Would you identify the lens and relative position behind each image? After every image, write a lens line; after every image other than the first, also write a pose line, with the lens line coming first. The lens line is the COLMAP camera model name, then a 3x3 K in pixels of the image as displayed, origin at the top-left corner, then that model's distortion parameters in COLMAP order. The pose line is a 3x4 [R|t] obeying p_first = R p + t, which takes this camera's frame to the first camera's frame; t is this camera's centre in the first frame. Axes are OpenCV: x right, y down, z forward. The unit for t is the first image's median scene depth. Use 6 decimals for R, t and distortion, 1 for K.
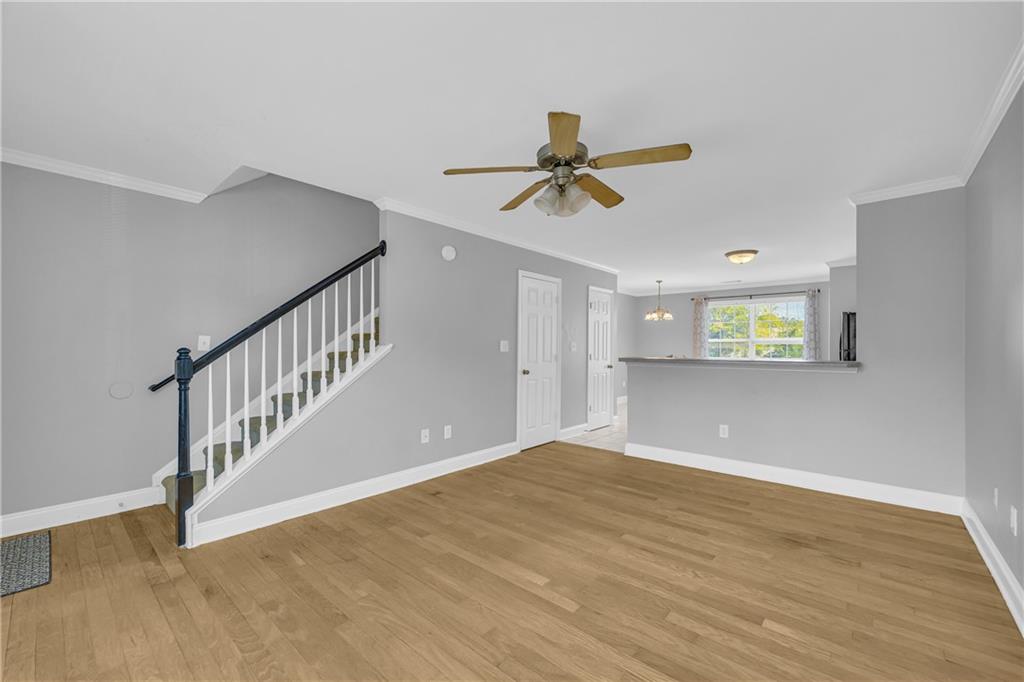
lens RADIAL K [[418.0, 0, 514.3], [0, 418.0, 344.9], [0, 0, 1]] dist [0.001284, -0.000504]
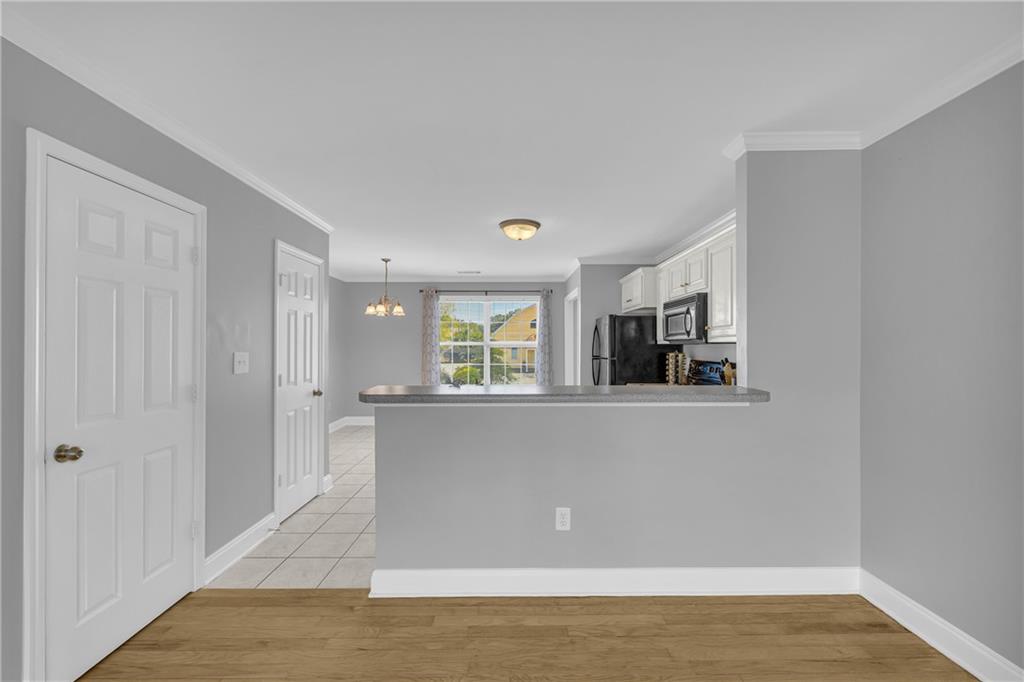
lens RADIAL K [[418.0, 0, 512.7], [0, 418.0, 344.8], [0, 0, 1]] dist [0.001284, -0.000504]
pose [[0.756287, -0.003414, 0.654231, 0.065457], [0.000338, 0.999988, 0.004827, -0.018196], [-0.654240, -0.003430, 0.756280, 0.445207]]
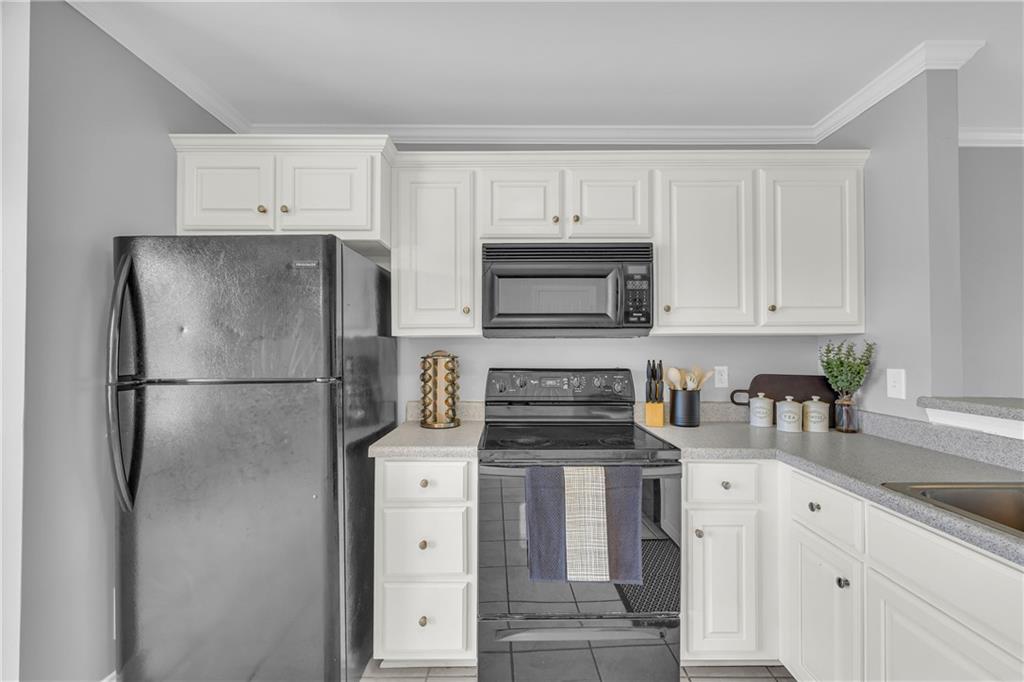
lens RADIAL K [[418.0, 0, 516.5], [0, 418.0, 349.5], [0, 0, 1]] dist [0.001284, -0.000504]
pose [[-0.658189, -0.007081, 0.752820, 0.472601], [-0.004325, 0.999975, 0.005624, -0.007654], [-0.752841, 0.000446, -0.658203, 1.009442]]
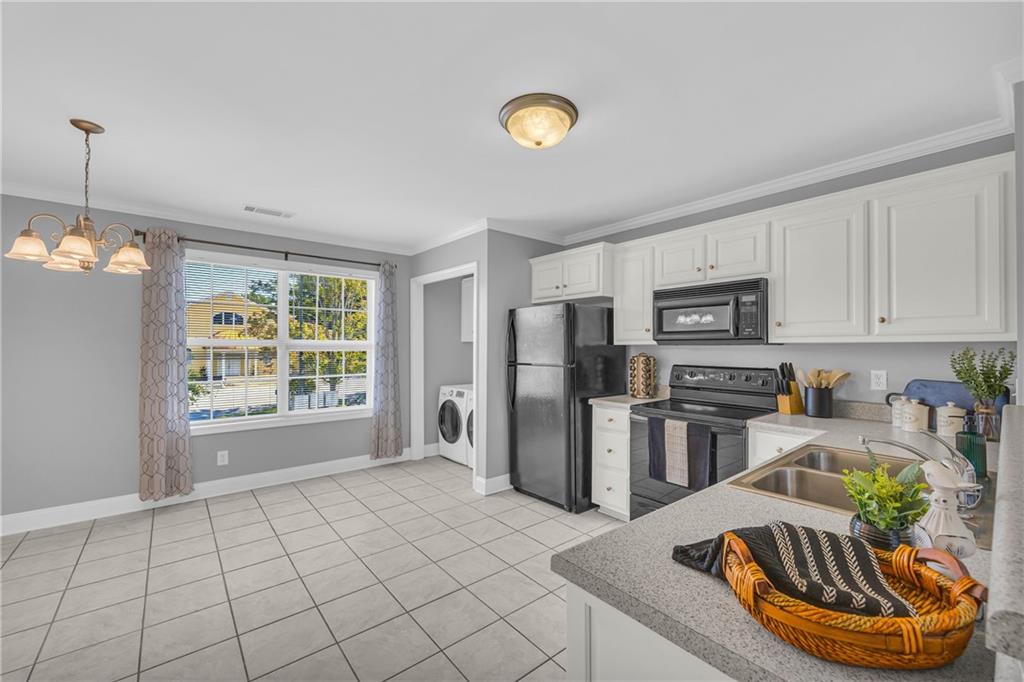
lens RADIAL K [[418.0, 0, 515.3], [0, 418.0, 345.8], [0, 0, 1]] dist [0.001284, -0.000504]
pose [[0.161999, -0.001323, 0.986790, 0.163709], [-0.005634, 0.999982, 0.002266, -0.014904], [-0.986775, -0.005927, 0.161989, 0.908606]]
